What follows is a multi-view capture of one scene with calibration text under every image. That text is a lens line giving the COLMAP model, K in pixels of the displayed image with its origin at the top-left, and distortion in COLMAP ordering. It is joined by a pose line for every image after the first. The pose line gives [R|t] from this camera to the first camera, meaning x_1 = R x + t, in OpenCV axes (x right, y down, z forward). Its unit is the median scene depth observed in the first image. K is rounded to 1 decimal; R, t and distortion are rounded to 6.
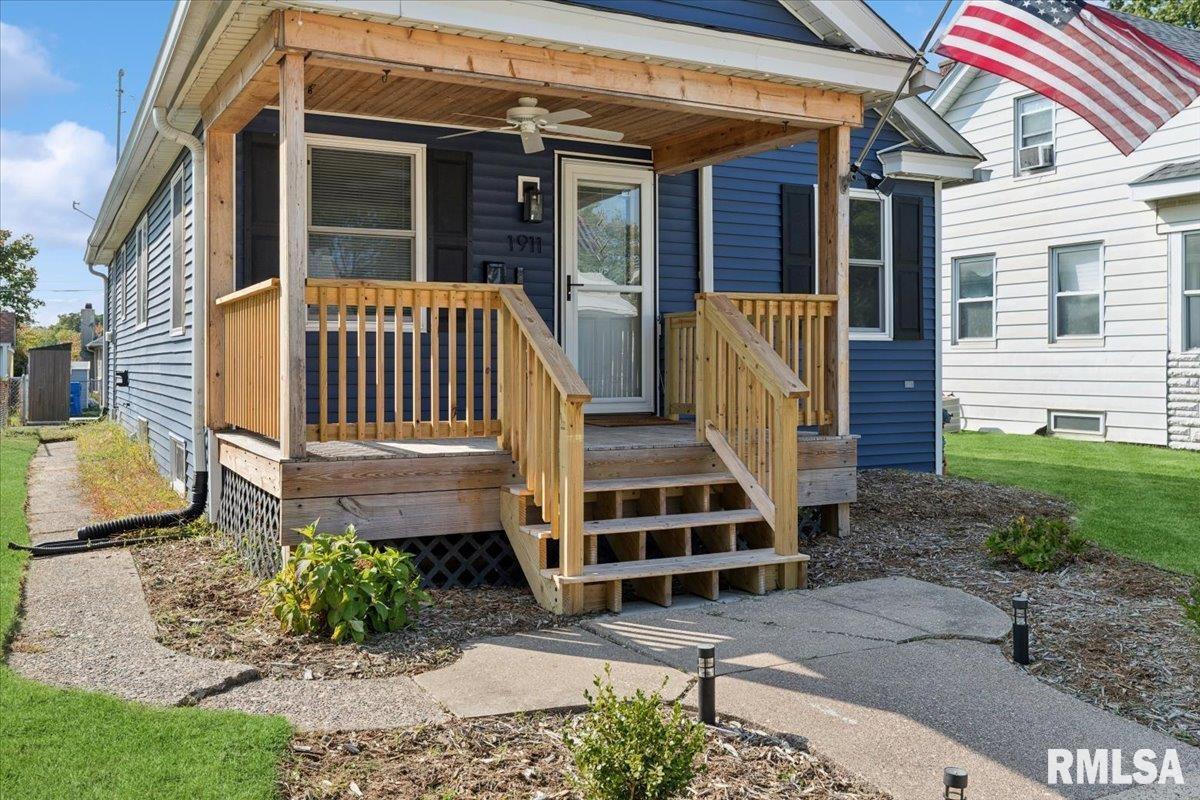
lens RADIAL K [[1066.4, 0, 600.6], [0, 1066.4, 342.6], [0, 0, 1]] dist [0.010430, 0.000492]
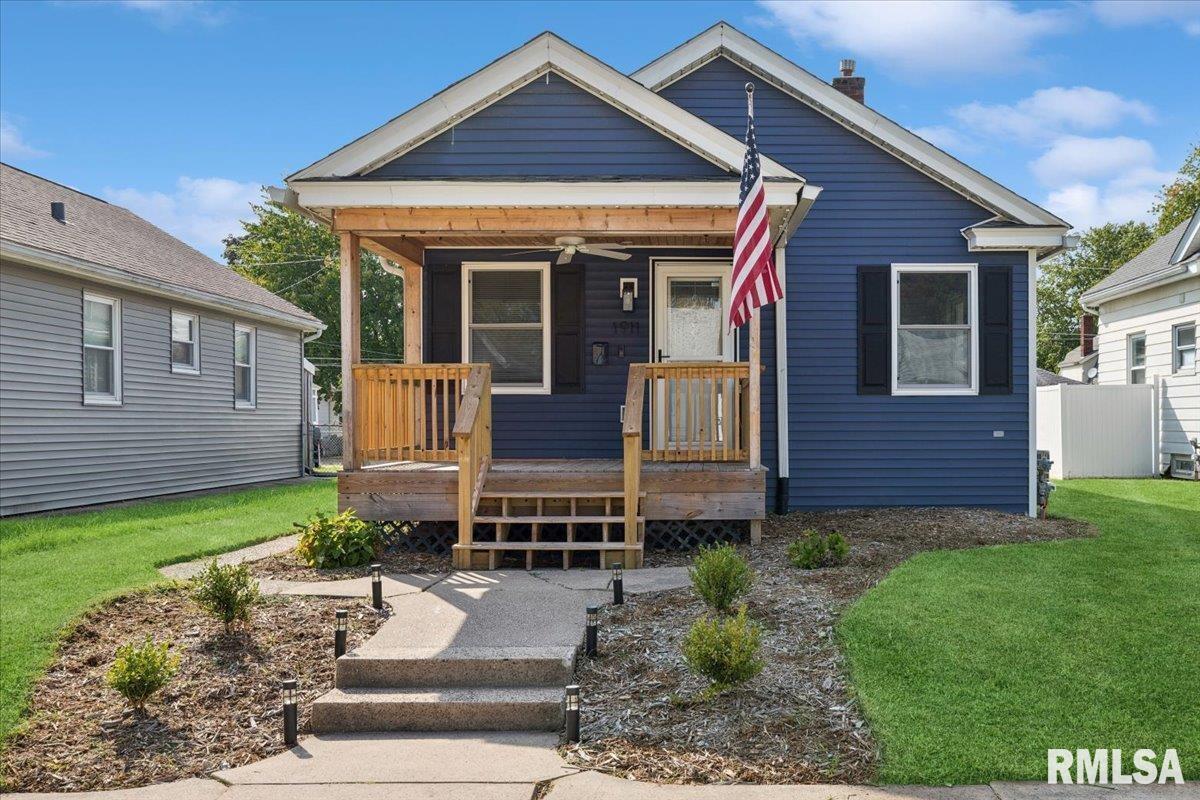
lens RADIAL K [[967.9, 0, 600.3], [0, 967.9, 406.3], [0, 0, 1]] dist [0.000638, 0.000539]
pose [[0.890588, -0.008435, -0.454733, 0.468901], [0.010453, 0.999944, 0.001925, 0.004714], [0.454691, -0.006468, 0.890626, -0.117297]]
